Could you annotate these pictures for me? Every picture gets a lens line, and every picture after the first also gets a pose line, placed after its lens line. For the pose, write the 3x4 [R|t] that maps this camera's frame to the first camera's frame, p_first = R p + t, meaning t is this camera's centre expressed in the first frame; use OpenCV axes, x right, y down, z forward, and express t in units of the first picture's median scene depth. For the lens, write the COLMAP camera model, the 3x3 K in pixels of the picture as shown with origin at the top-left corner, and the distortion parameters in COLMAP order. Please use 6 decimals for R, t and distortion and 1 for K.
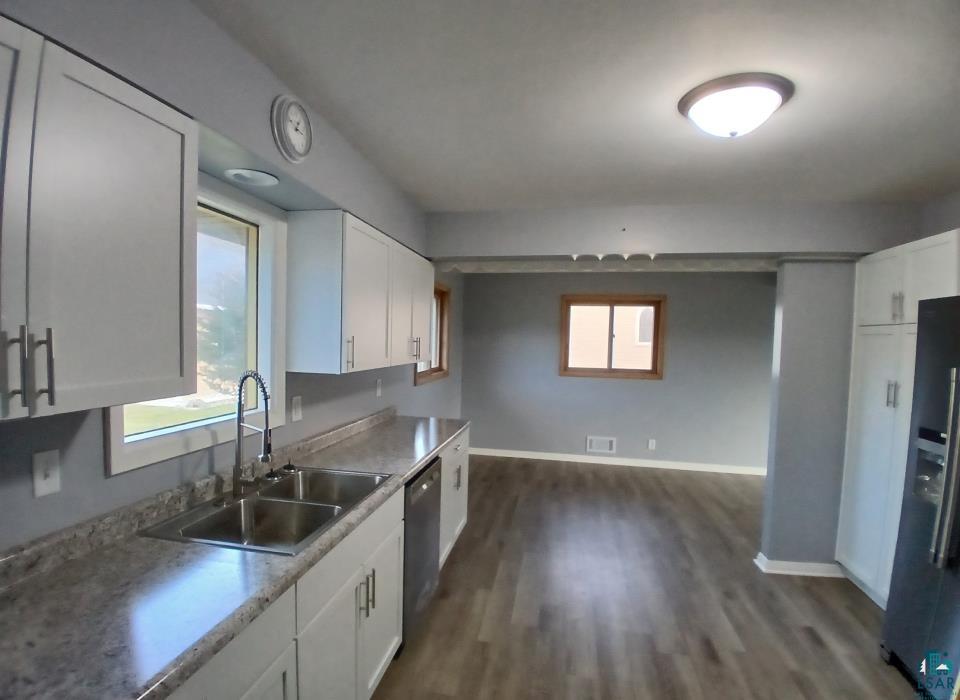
lens RADIAL K [[481.1, 0, 466.0], [0, 481.1, 359.3], [0, 0, 1]] dist [0.000360, -0.043886]
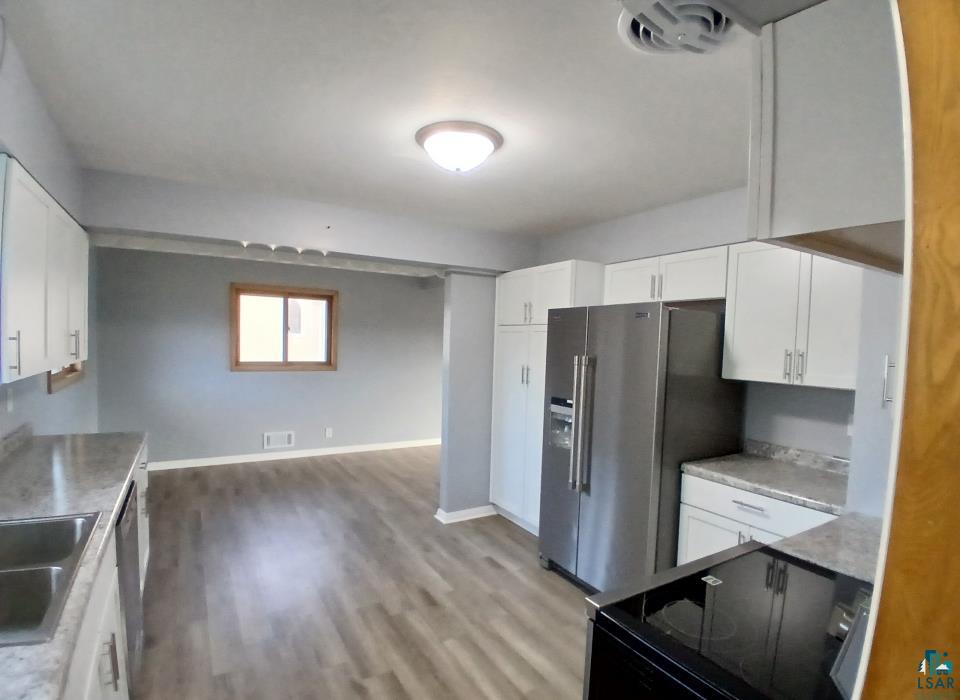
lens RADIAL K [[481.1, 0, 466.0], [0, 481.1, 359.3], [0, 0, 1]] dist [0.000360, -0.043886]
pose [[0.742886, -0.029737, 0.668757, -0.149702], [0.015955, 0.999516, 0.026721, -0.010540], [-0.669227, -0.009180, 0.743001, 0.037377]]
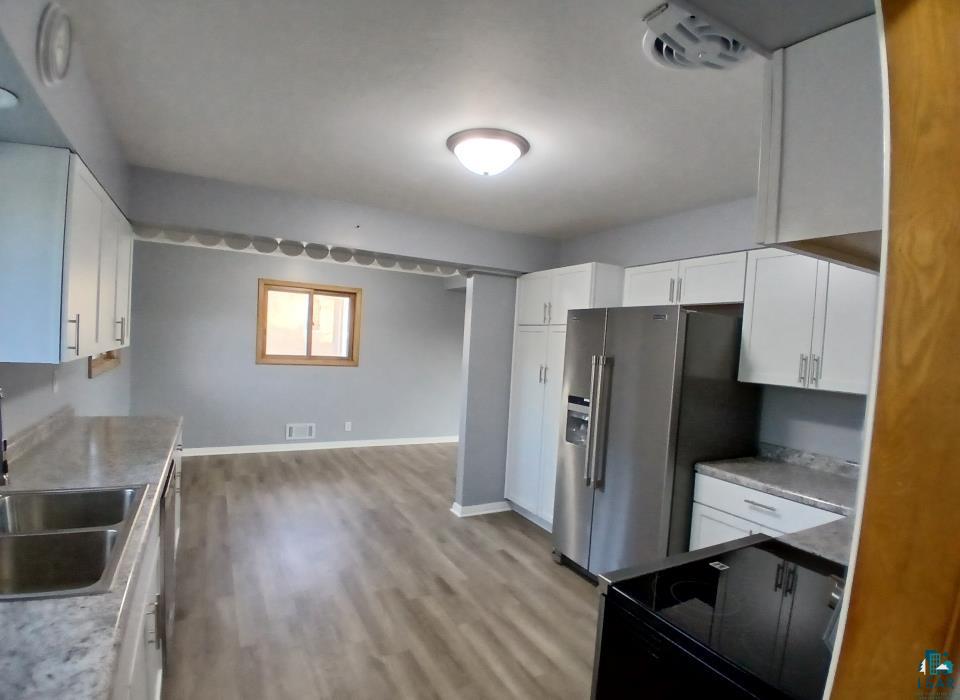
lens RADIAL K [[482.6, 0, 462.4], [0, 482.6, 357.6], [0, 0, 1]] dist [0.000442, -0.047691]
pose [[0.768839, -0.003741, 0.639431, -0.182112], [-0.011410, 0.999743, 0.019568, -0.000926], [-0.639340, -0.022340, 0.768599, 0.017265]]
